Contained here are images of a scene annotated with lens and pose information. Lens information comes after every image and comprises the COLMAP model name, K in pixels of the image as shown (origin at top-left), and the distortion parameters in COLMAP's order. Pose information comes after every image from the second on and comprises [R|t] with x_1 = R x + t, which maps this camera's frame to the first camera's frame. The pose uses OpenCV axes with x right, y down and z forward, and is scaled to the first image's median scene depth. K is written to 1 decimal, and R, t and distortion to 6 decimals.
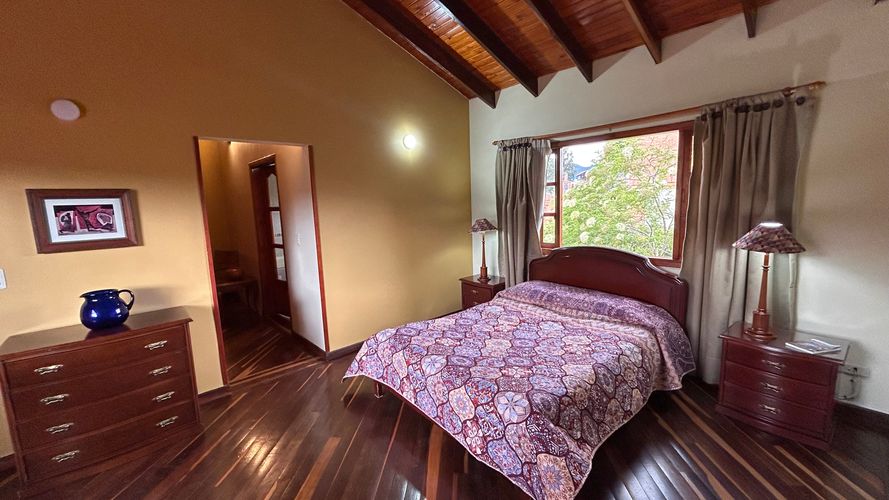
lens RADIAL K [[361.5, 0, 443.4], [0, 361.5, 246.4], [0, 0, 1]] dist [-0.003517, 0.000094]
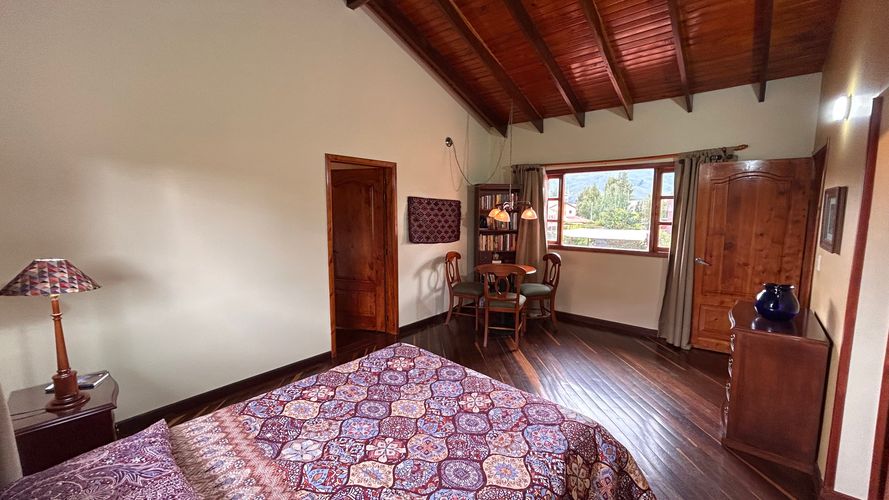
lens RADIAL K [[361.5, 0, 445.7], [0, 361.5, 250.2], [0, 0, 1]] dist [-0.003517, 0.000094]
pose [[-0.988380, 0.057563, -0.140682, 0.158136], [0.021165, 0.968622, 0.247635, -0.218526], [0.150523, 0.241780, -0.958585, 1.605163]]
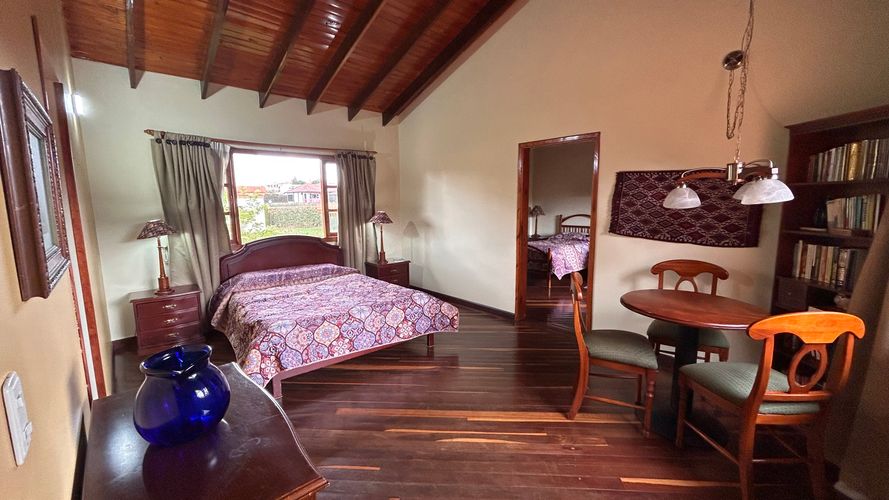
lens RADIAL K [[361.5, 0, 443.8], [0, 361.5, 250.0], [0, 0, 1]] dist [-0.003517, 0.000094]
pose [[-0.019320, -0.096401, 0.995155, -1.179025], [0.142838, 0.984865, 0.098177, 0.006646], [-0.989558, 0.144043, -0.005258, 0.569020]]
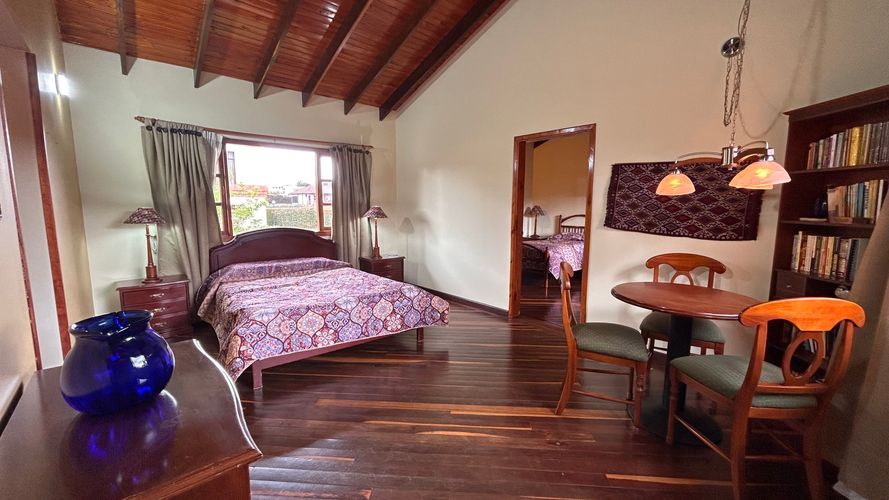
lens RADIAL K [[361.5, 0, 443.8], [0, 361.5, 249.7], [0, 0, 1]] dist [-0.003517, 0.000094]
pose [[-0.008667, -0.084640, 0.996374, -1.155569], [0.128485, 0.988058, 0.085051, 0.057236], [-0.991674, 0.128756, 0.002312, 0.530460]]
